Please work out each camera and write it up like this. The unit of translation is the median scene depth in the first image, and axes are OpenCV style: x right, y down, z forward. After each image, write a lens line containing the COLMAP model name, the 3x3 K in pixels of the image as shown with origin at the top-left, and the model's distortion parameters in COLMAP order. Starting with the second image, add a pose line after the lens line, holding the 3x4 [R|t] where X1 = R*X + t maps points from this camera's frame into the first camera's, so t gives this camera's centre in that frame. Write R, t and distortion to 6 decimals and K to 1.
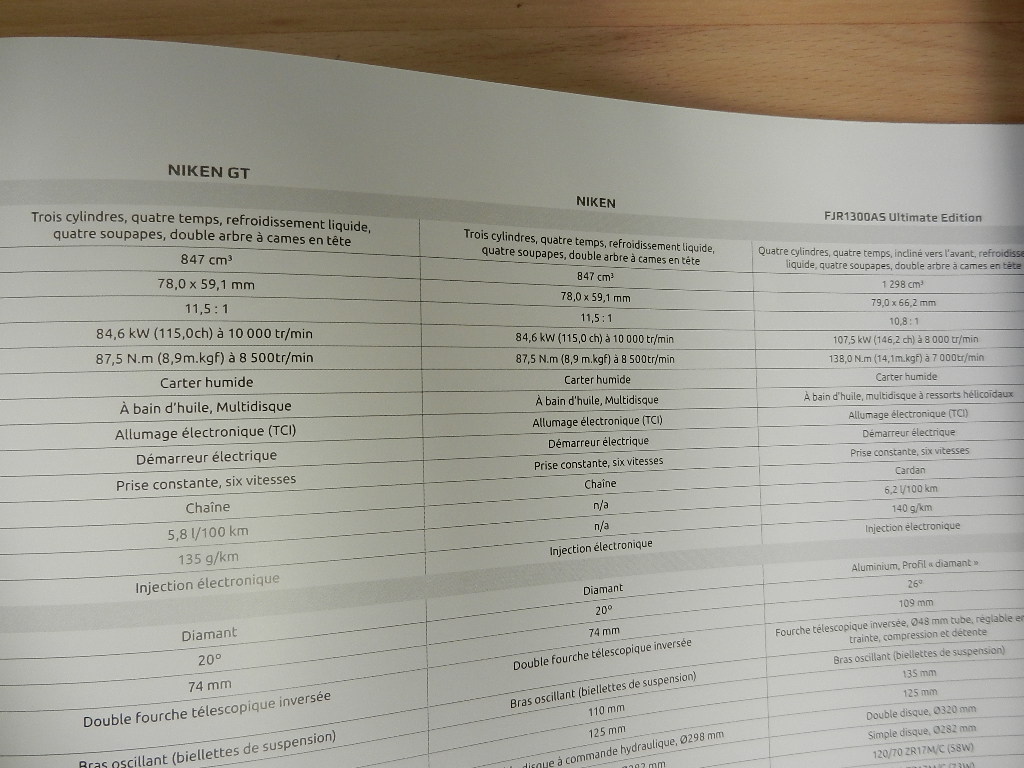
lens RADIAL K [[822.9, 0, 342.2], [0, 822.9, 405.1], [0, 0, 1]] dist [-0.164953, 0.479880]
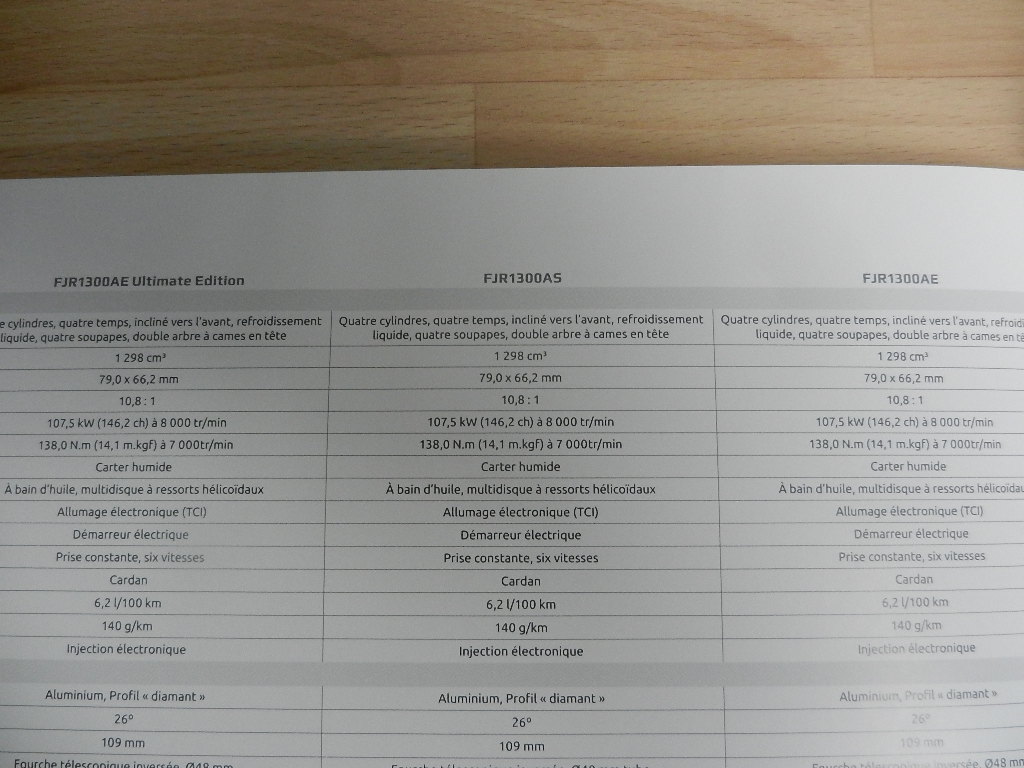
lens RADIAL K [[740.0, 0, 510.0], [0, 740.0, 433.7], [0, 0, 1]] dist [-0.036813, -0.001459]
pose [[0.941180, -0.009093, -0.337784, 0.588755], [-0.015238, 0.997479, -0.069310, -0.010321], [0.337563, 0.070380, 0.938668, 0.205621]]
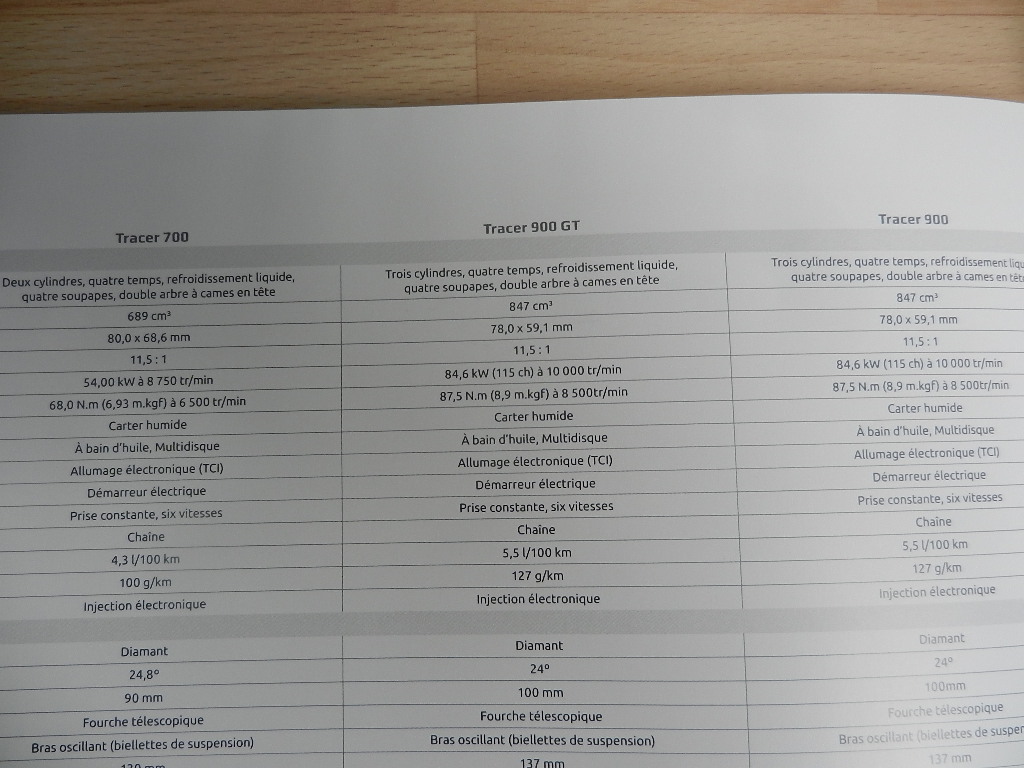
lens RADIAL K [[736.2, 0, 493.1], [0, 736.2, 411.4], [0, 0, 1]] dist [0.008358, -0.080756]
pose [[0.934803, -0.016268, -0.354794, 0.570746], [0.005015, 0.999455, -0.032613, -0.010018], [0.355132, 0.028707, 0.934375, 0.199299]]
